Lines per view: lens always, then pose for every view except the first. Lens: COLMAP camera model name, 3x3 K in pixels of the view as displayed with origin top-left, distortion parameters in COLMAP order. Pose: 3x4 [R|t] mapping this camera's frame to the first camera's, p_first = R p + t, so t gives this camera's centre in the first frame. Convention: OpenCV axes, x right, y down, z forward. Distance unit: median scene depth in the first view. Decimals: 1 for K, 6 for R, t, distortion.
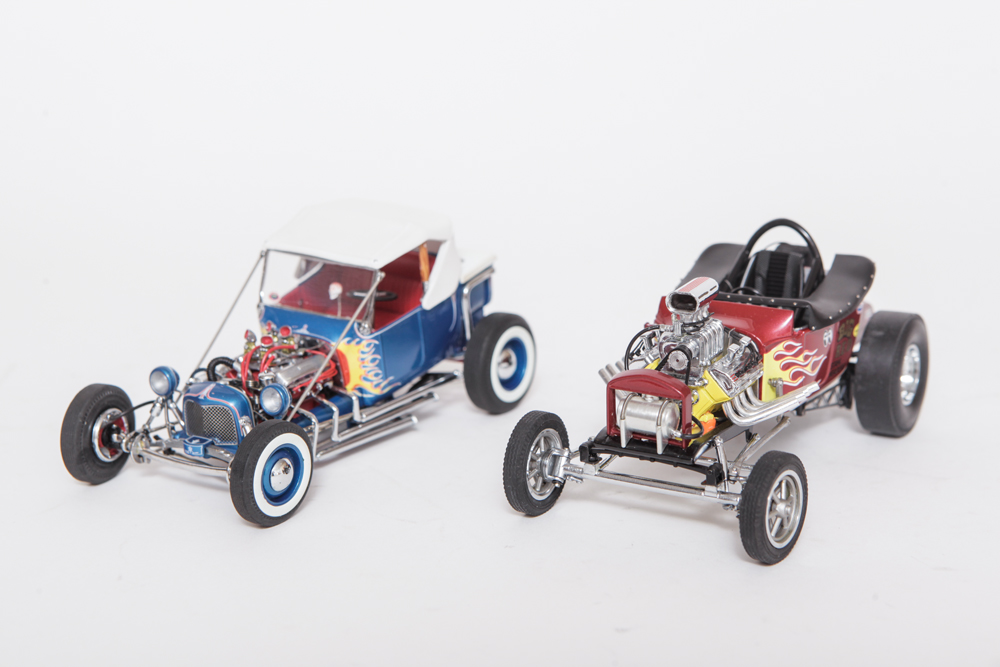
lens RADIAL K [[1818.5, 0, 500.0], [0, 1818.5, 333.5], [0, 0, 1]] dist [-0.018629, -0.039860]
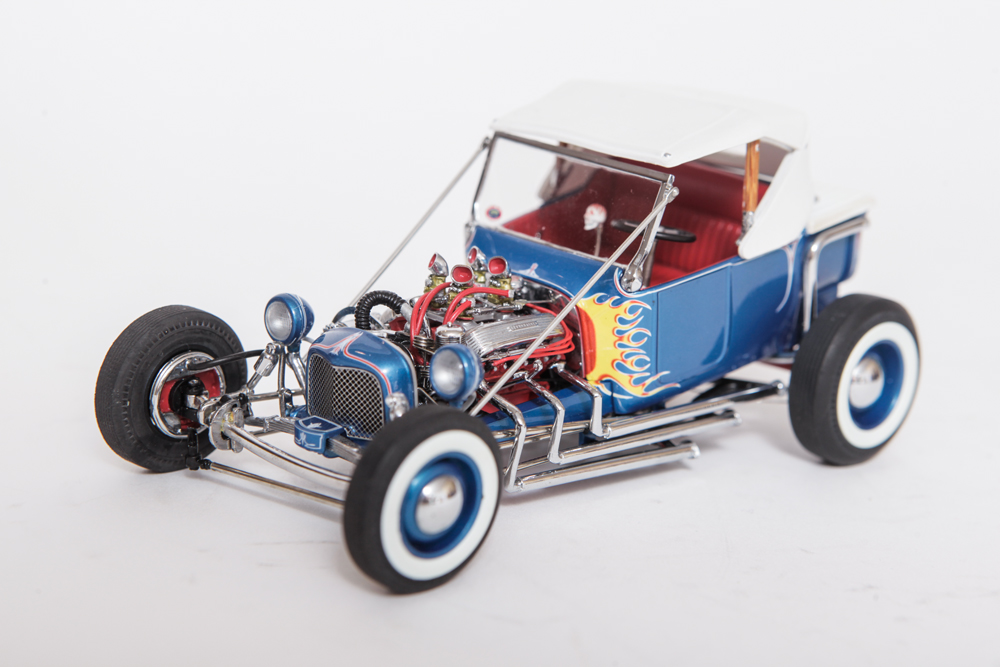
lens RADIAL K [[1863.5, 0, 500.0], [0, 1863.5, 333.5], [0, 0, 1]] dist [0.312305, -0.014978]
pose [[0.974894, 0.142928, -0.170745, -0.010616], [-0.147291, 0.989006, -0.013098, 0.028267], [0.166996, 0.037918, 0.985228, 0.401828]]
